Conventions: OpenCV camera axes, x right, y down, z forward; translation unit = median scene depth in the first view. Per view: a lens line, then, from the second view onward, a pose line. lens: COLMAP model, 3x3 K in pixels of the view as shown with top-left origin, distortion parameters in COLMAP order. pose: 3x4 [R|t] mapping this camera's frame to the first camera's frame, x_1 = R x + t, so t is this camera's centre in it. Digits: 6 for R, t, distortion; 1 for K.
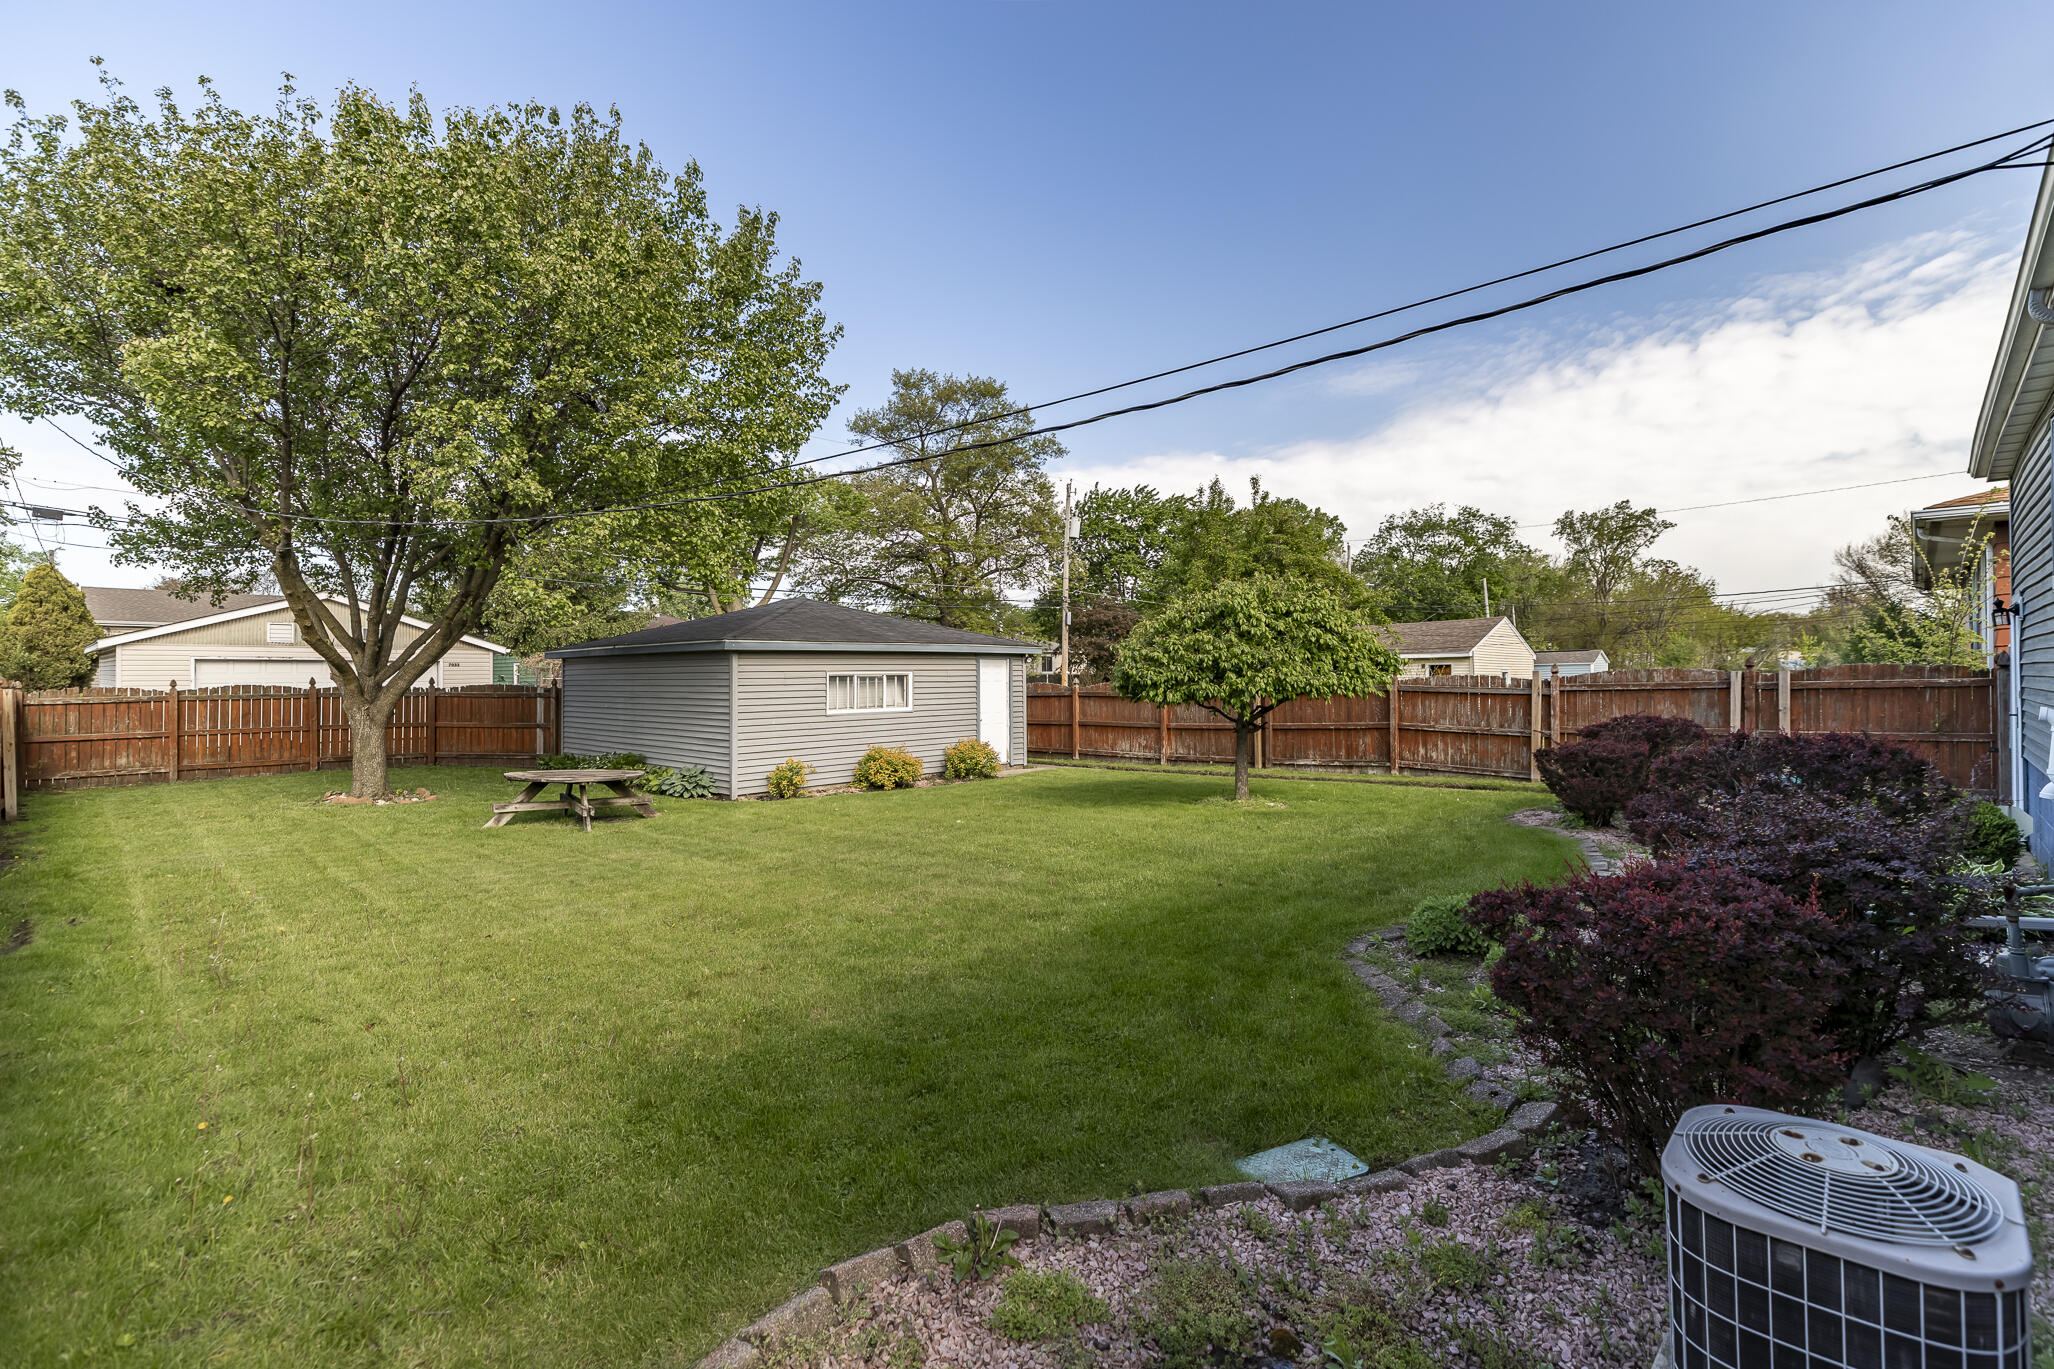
lens RADIAL K [[918.0, 0, 1033.9], [0, 918.0, 676.6], [0, 0, 1]] dist [0.005639, -0.001553]
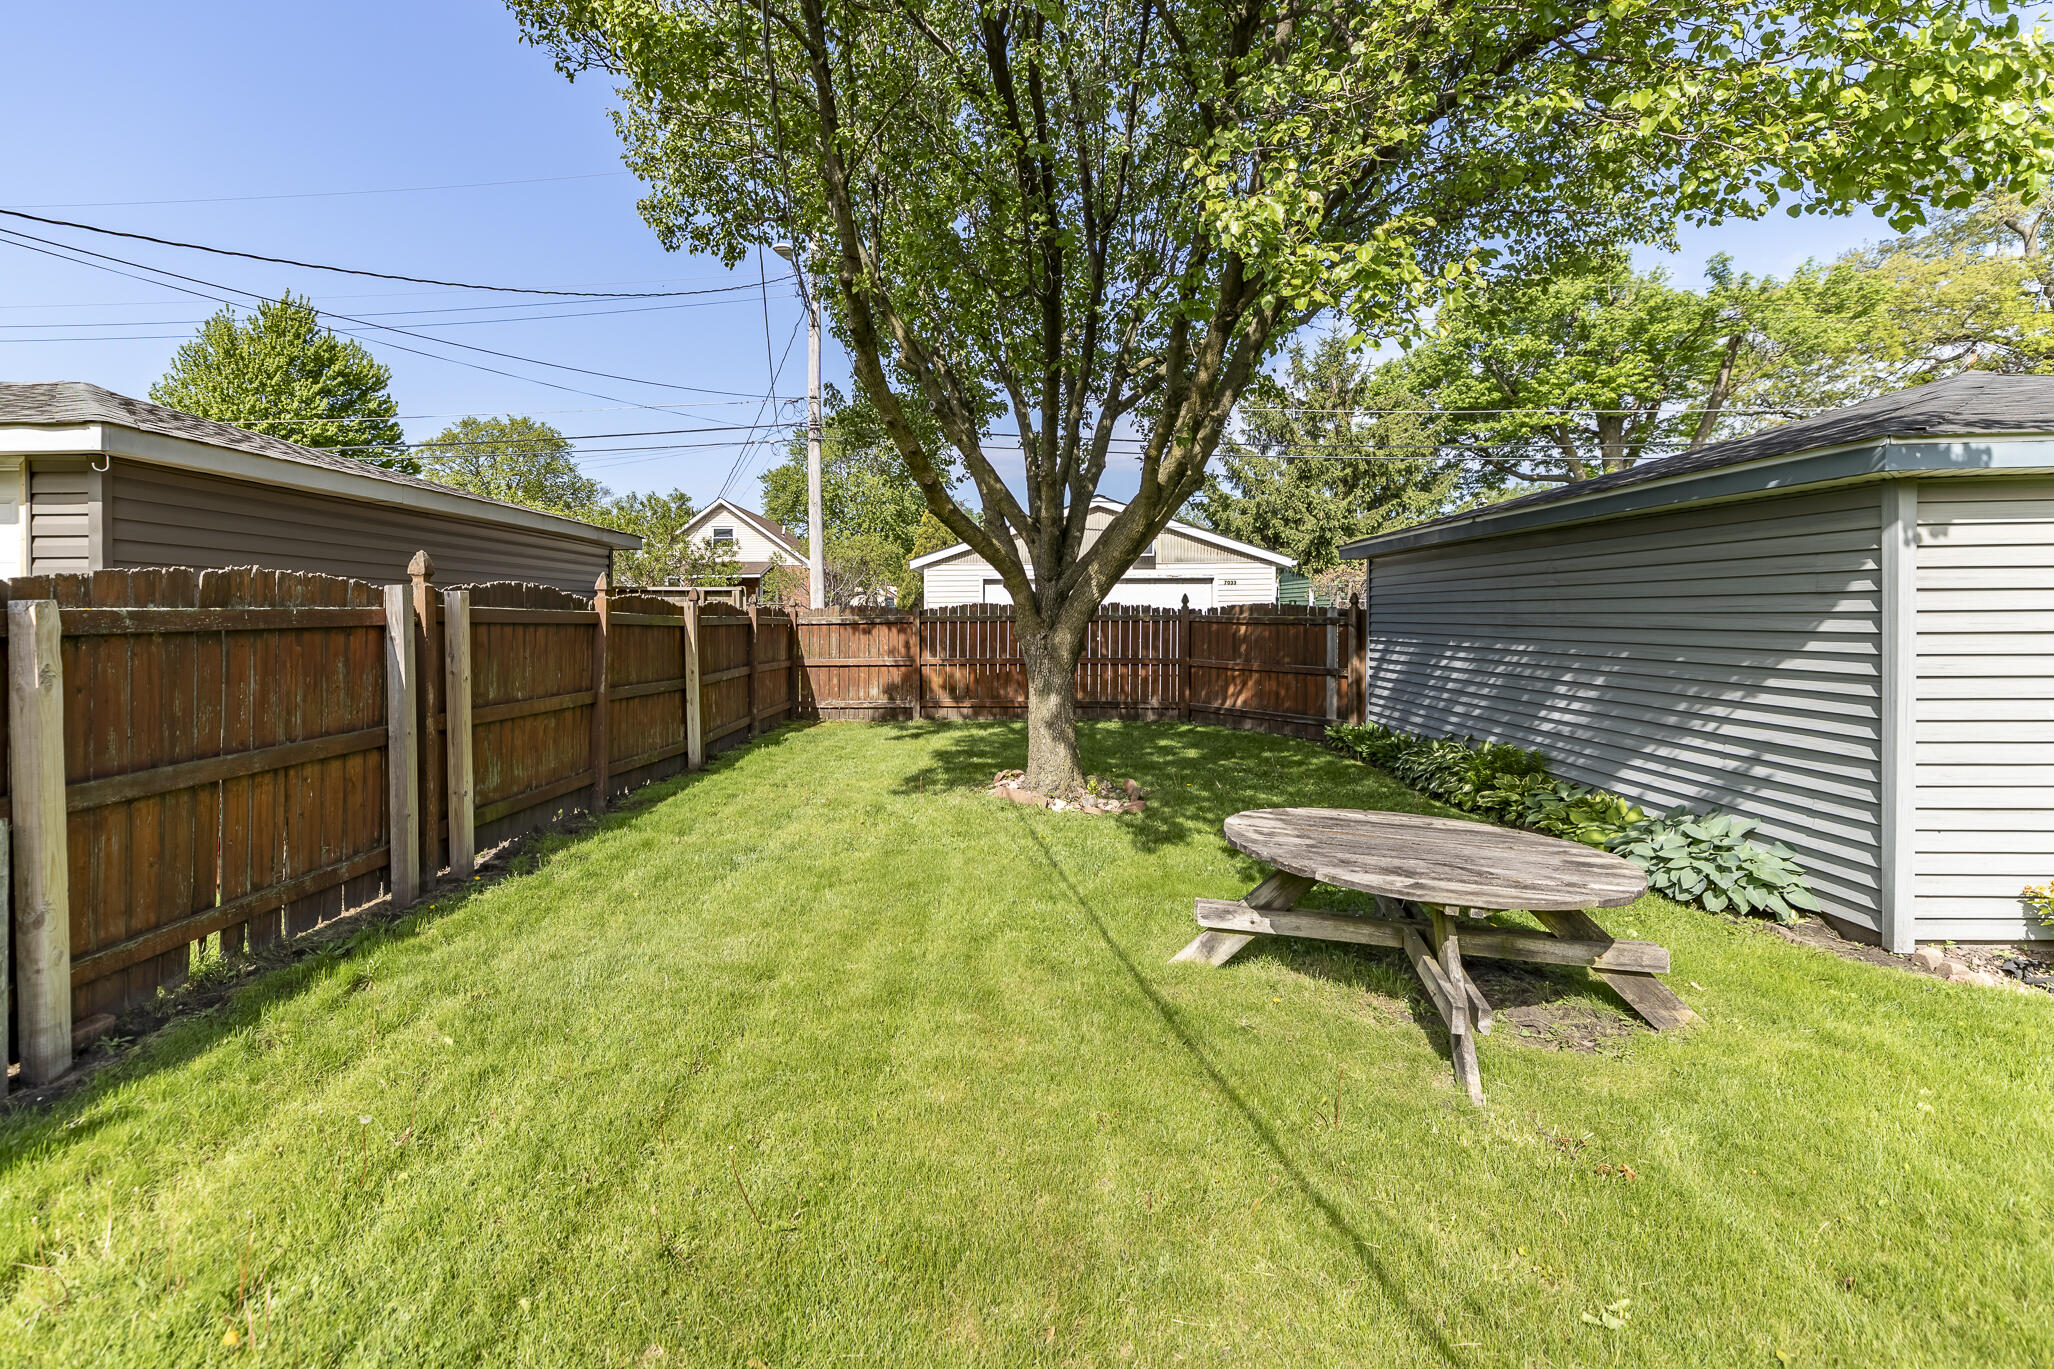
lens RADIAL K [[995.7, 0, 943.9], [0, 995.7, 600.3], [0, 0, 1]] dist [0.013027, -0.001203]
pose [[0.643106, -0.005764, -0.765756, -0.220702], [0.000253, 0.999973, -0.007314, 0.012459], [0.765778, 0.004510, 0.643090, 0.424921]]
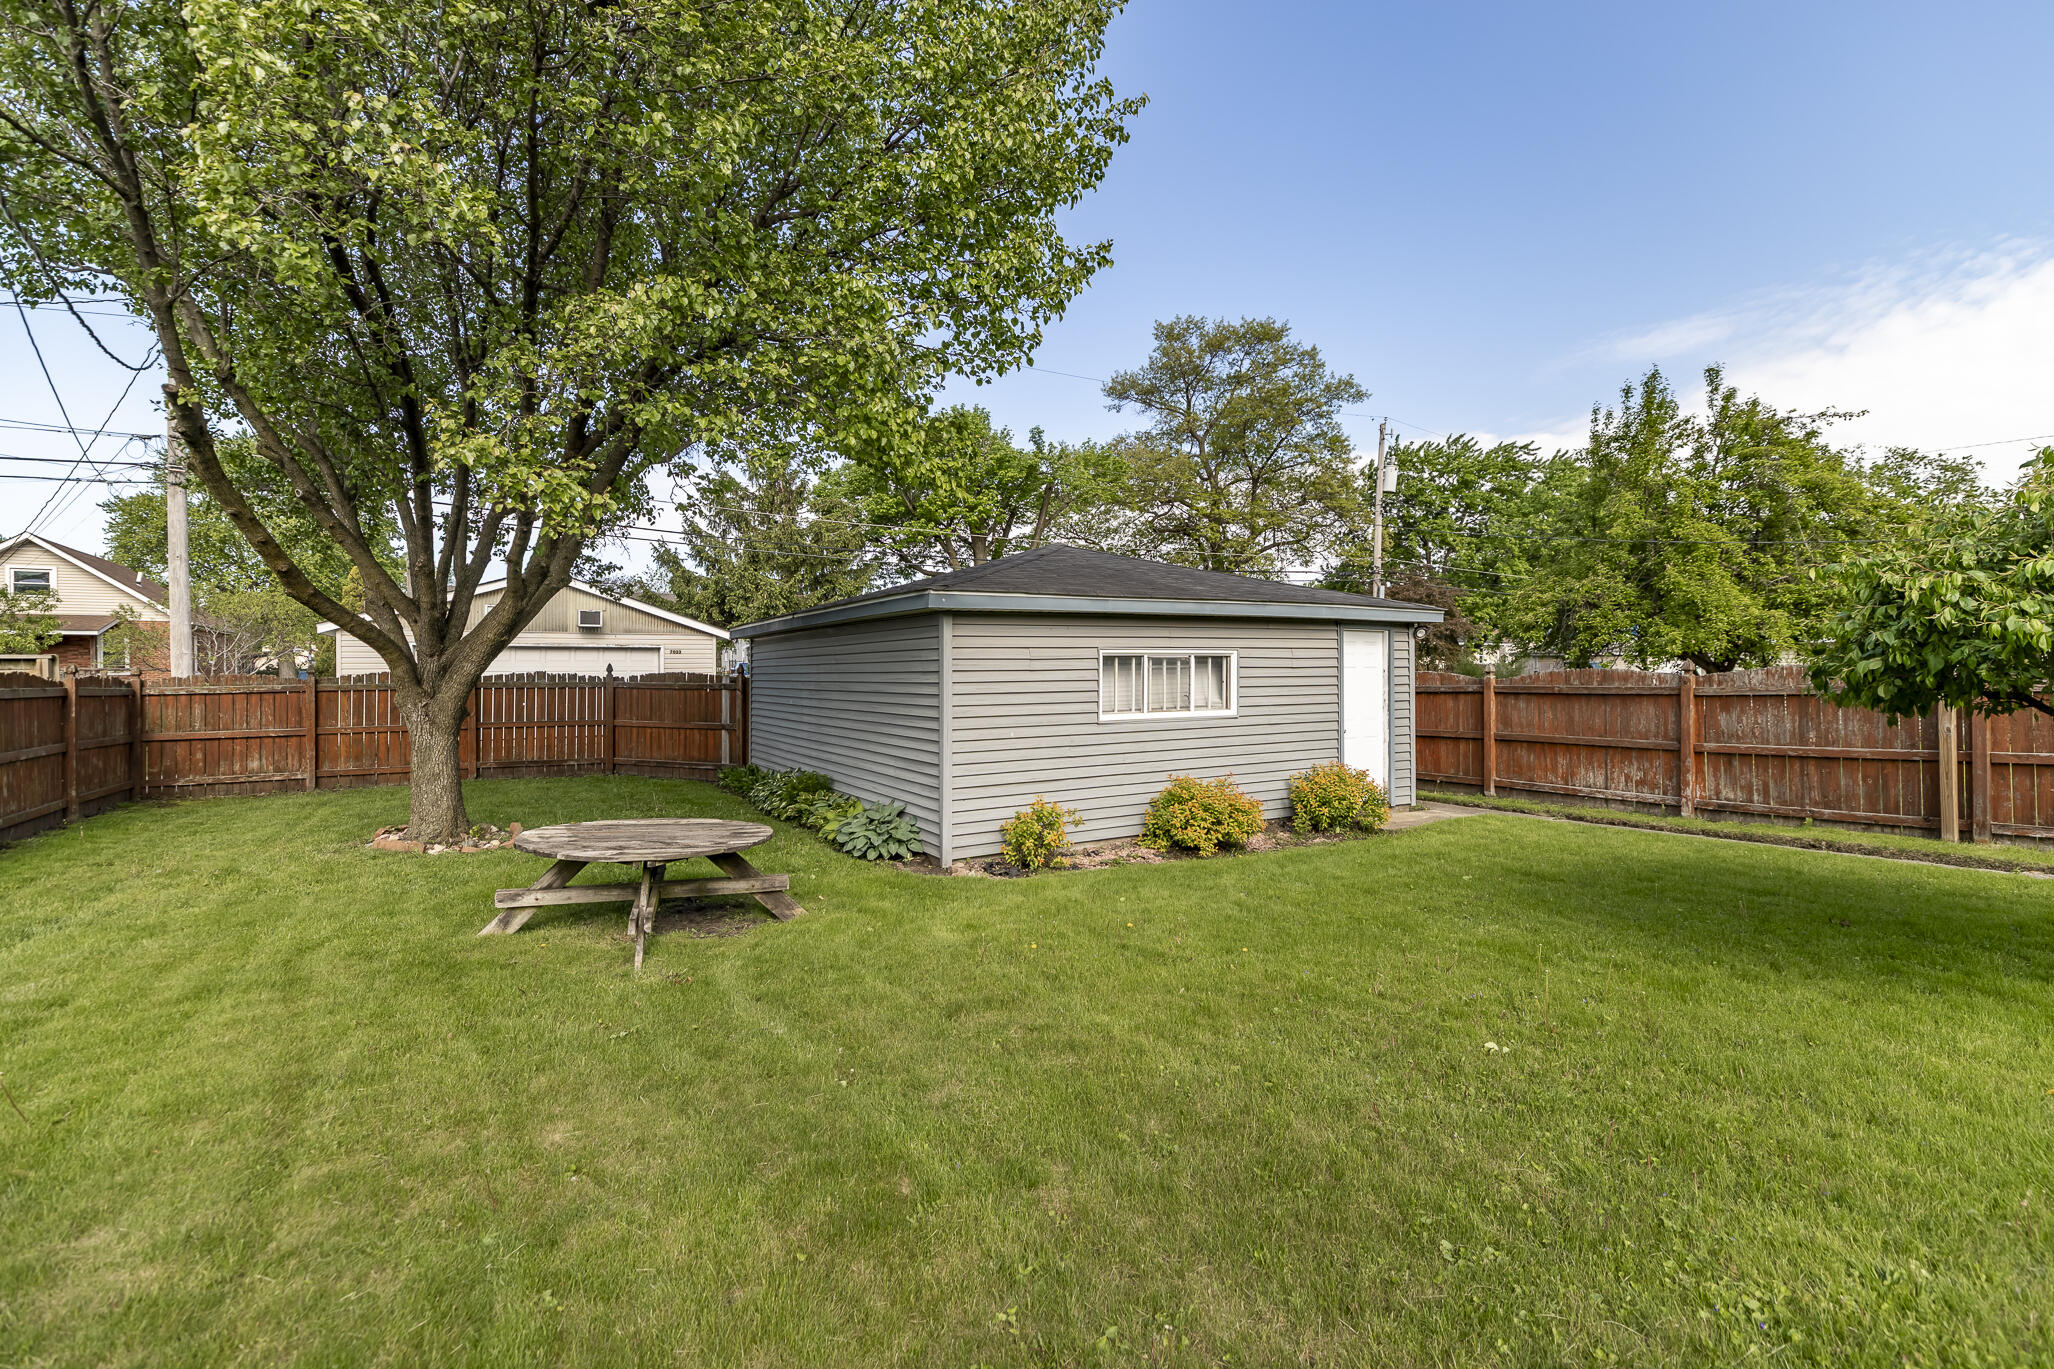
lens RADIAL K [[918.0, 0, 1041.6], [0, 918.0, 668.2], [0, 0, 1]] dist [0.005639, -0.001553]
pose [[0.966075, -0.000154, -0.258260, -0.095128], [-0.000520, 0.999997, -0.002543, 0.007355], [0.258260, 0.002591, 0.966072, 0.366397]]
